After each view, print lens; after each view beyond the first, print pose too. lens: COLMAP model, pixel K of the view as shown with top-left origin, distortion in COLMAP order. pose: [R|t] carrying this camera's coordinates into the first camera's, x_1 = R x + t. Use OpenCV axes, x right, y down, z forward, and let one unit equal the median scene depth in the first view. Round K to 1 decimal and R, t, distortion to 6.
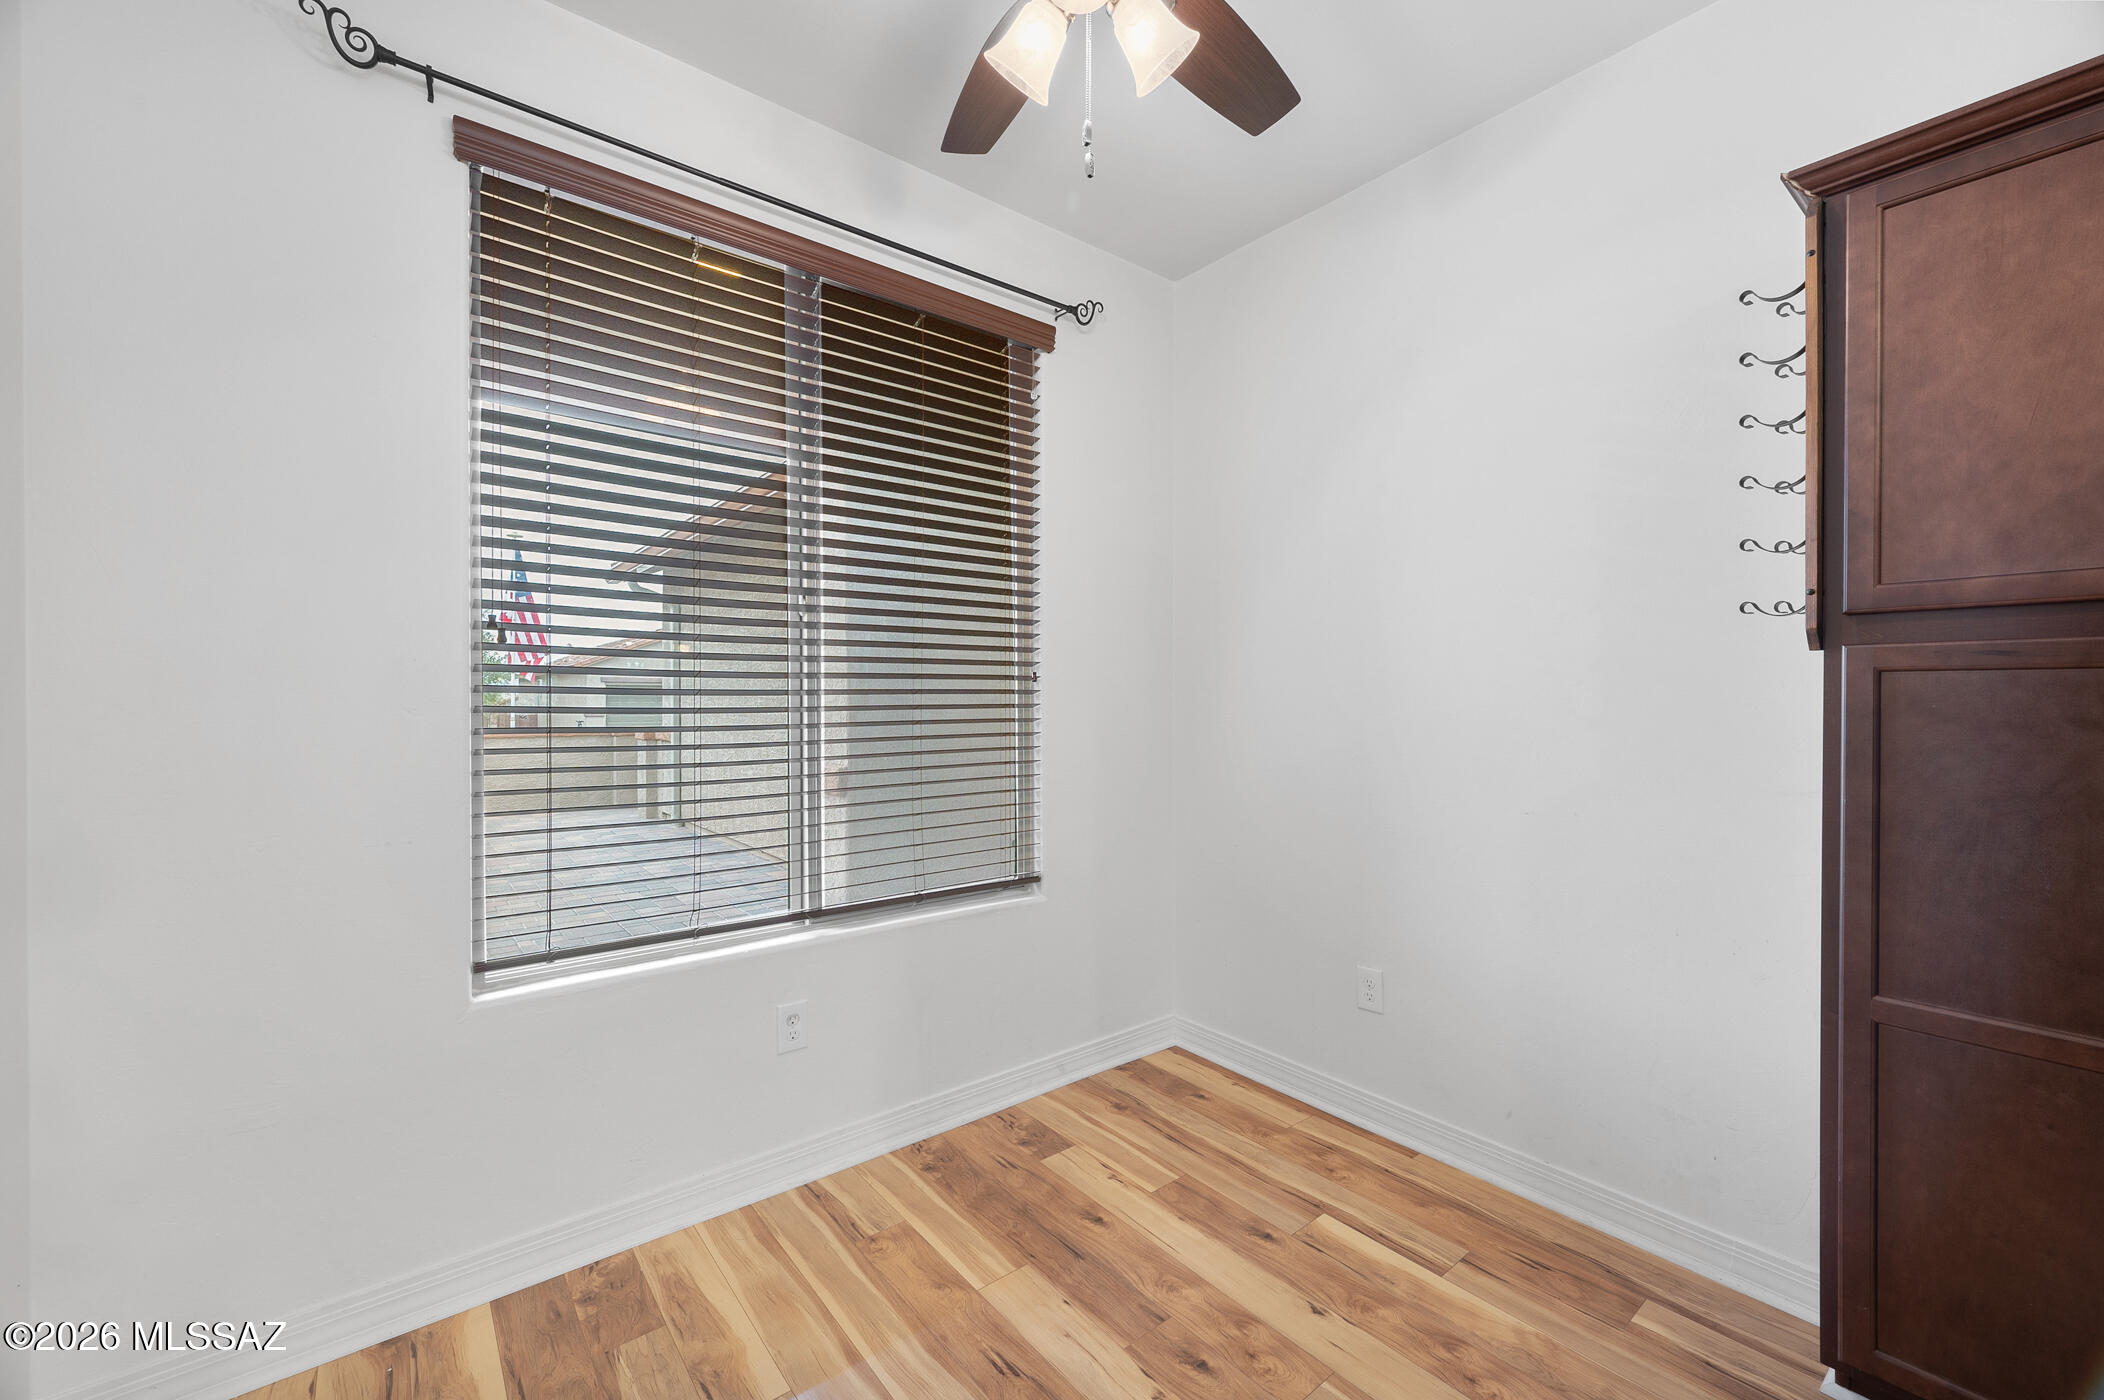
lens RADIAL K [[855.0, 0, 1064.6], [0, 855.0, 690.0], [0, 0, 1]] dist [0.000866, -0.000019]
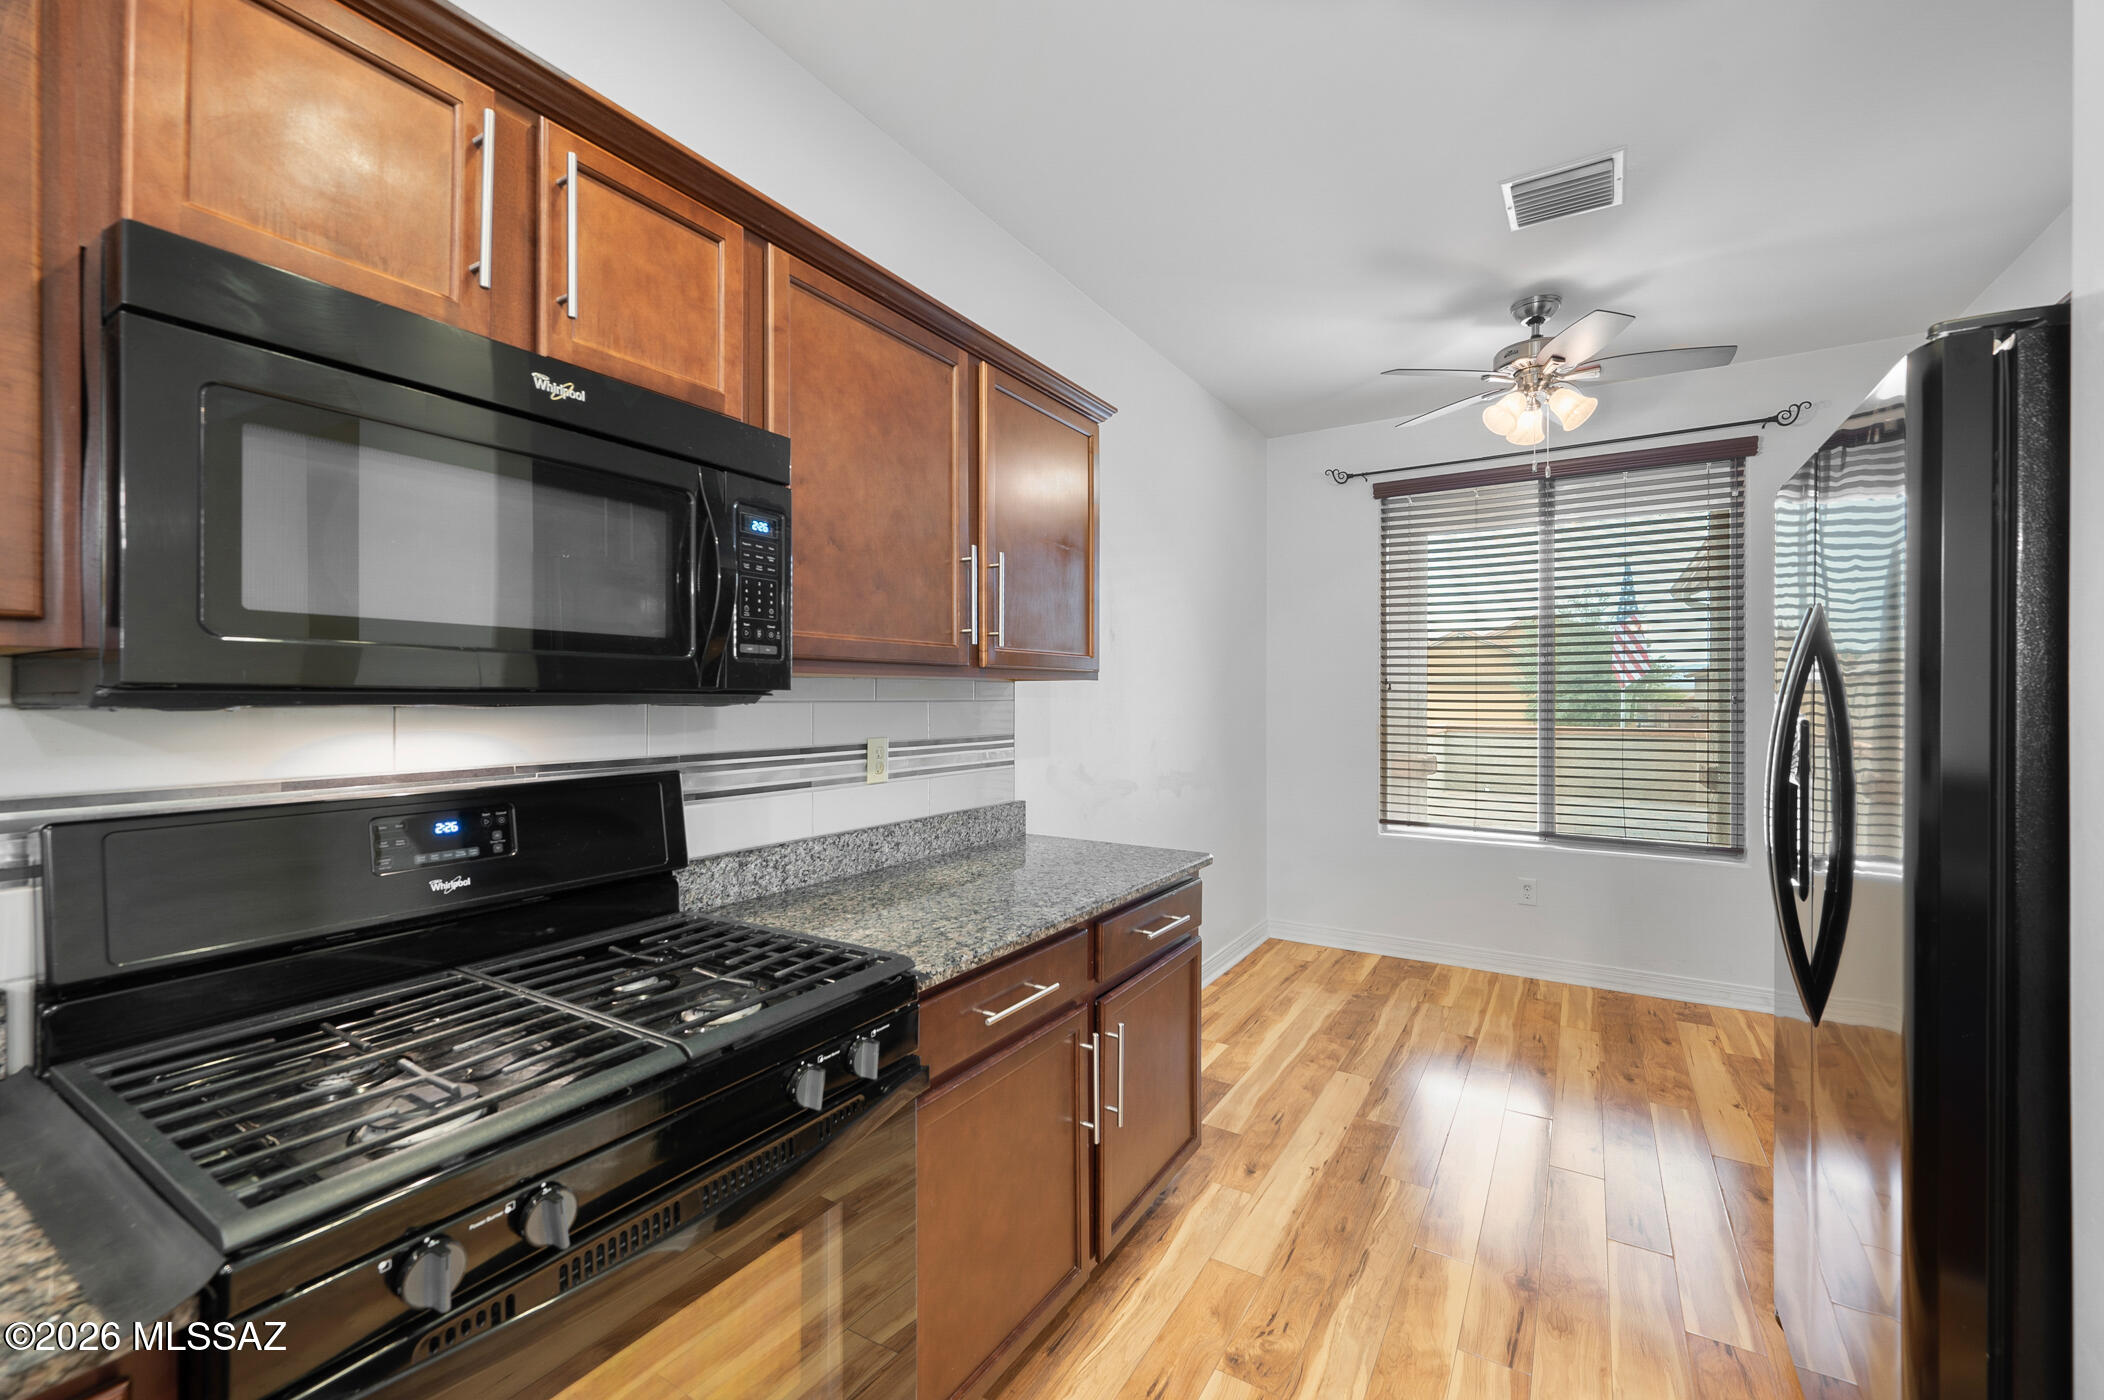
lens RADIAL K [[886.0, 0, 1059.4], [0, 886.0, 689.5], [0, 0, 1]] dist [0.000100, -0.000033]
pose [[0.346891, 0.001582, -0.937904, 1.840119], [-0.004215, 0.999991, 0.000127, -0.058188], [0.937896, 0.003909, 0.346895, -0.994675]]
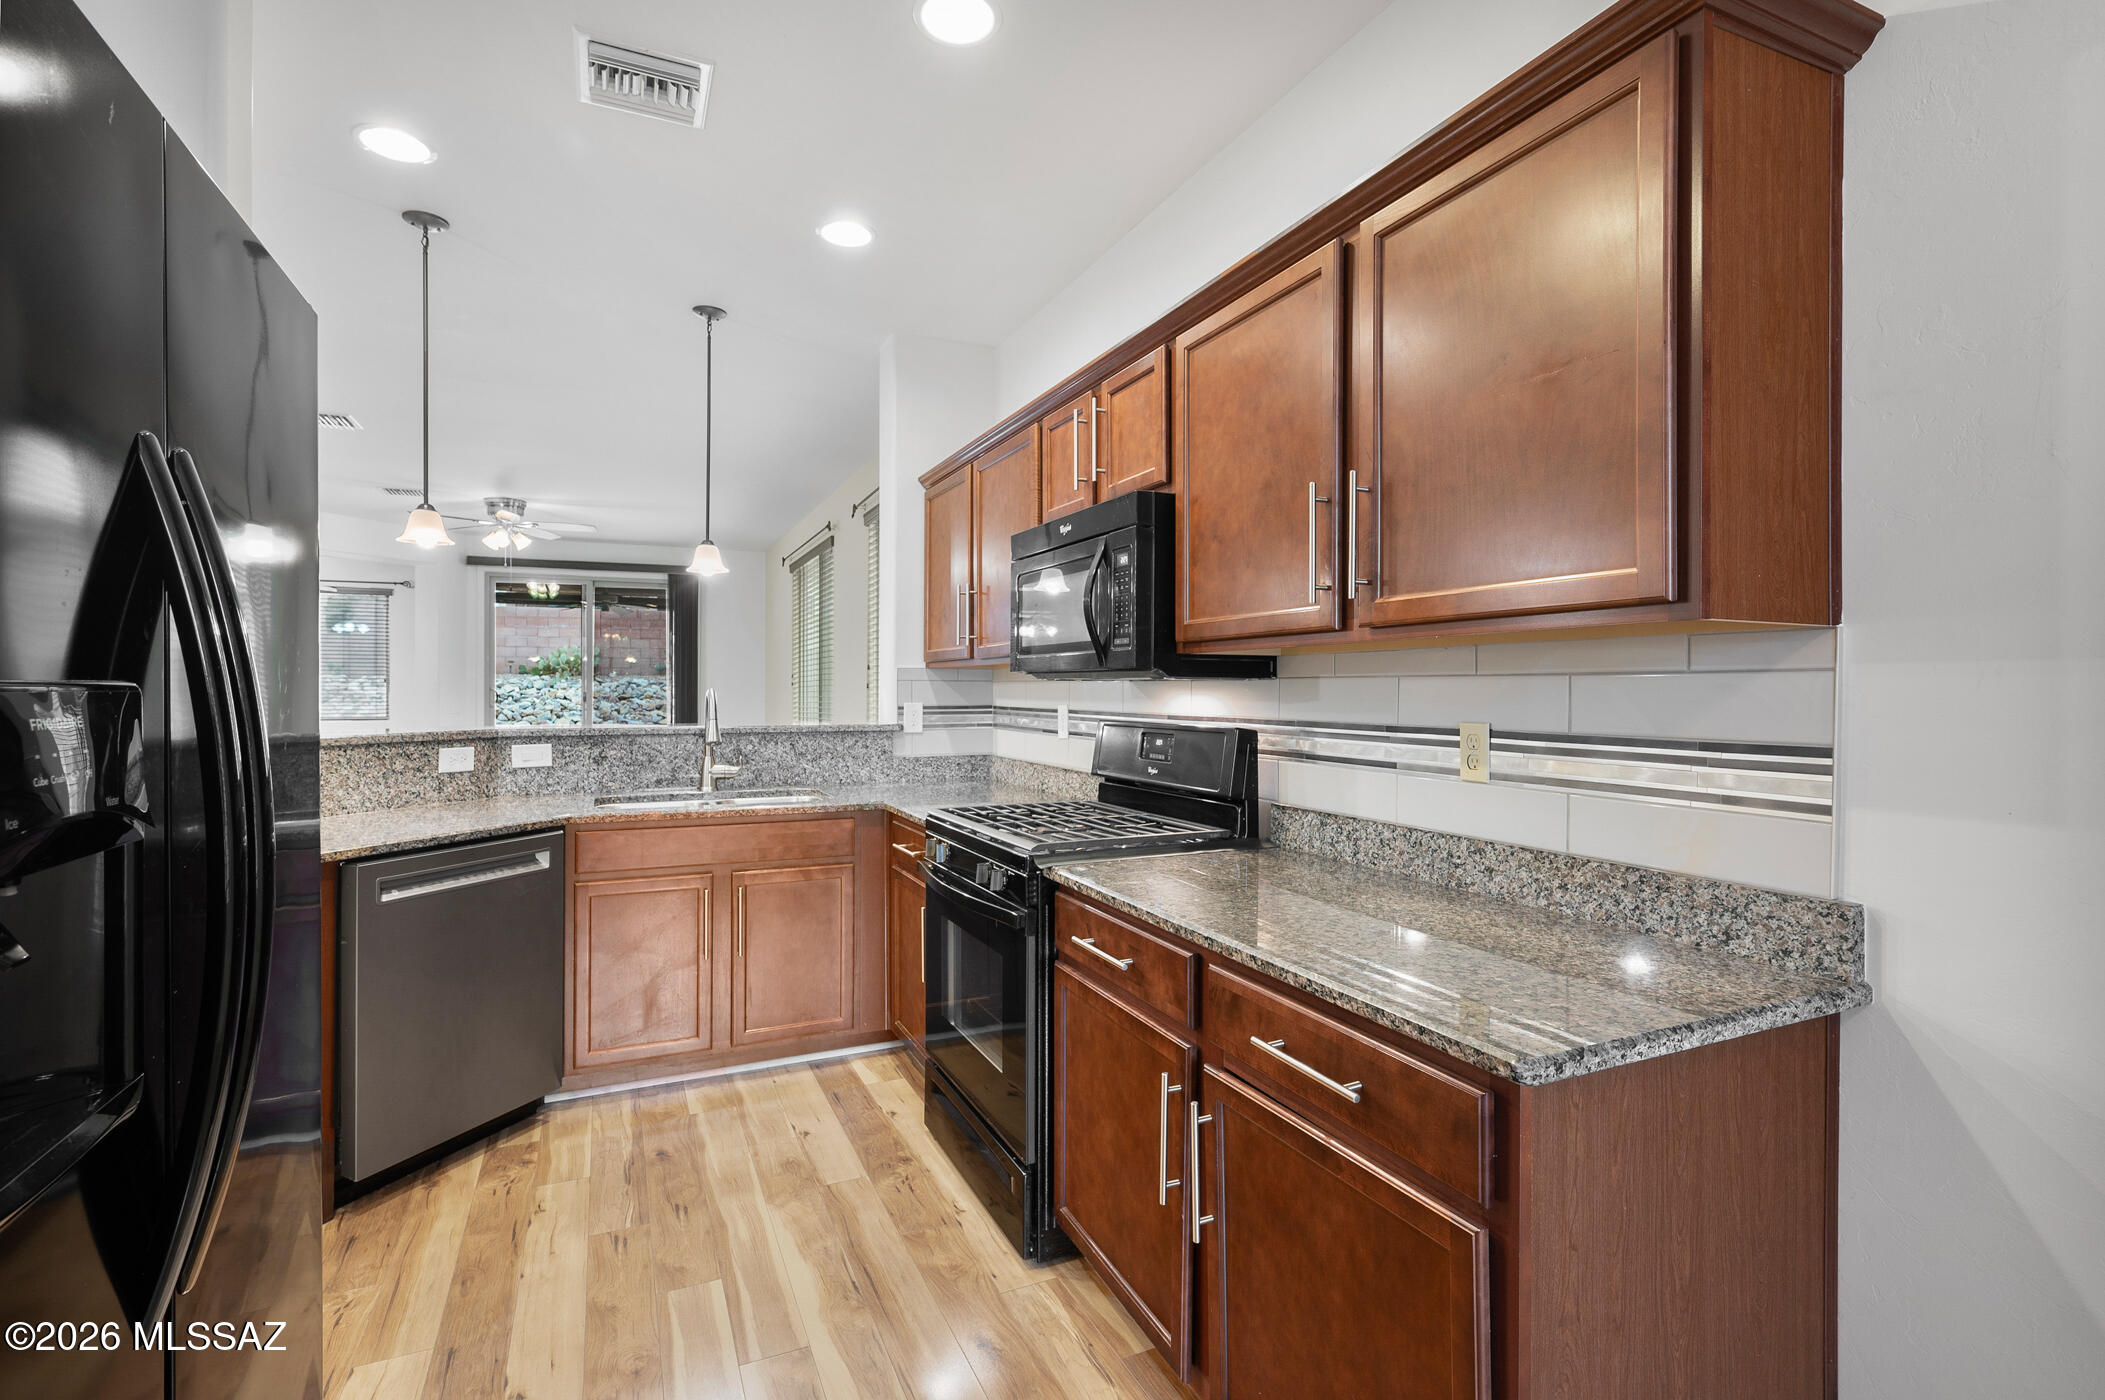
lens RADIAL K [[997.4, 0, 1055.2], [0, 997.4, 703.5], [0, 0, 1]] dist [0.003506, 0.000532]
pose [[-0.965853, 0.000472, 0.259089, 0.433357], [0.003550, 0.999929, 0.011412, -0.014634], [-0.259065, 0.011942, -0.965786, 0.735795]]
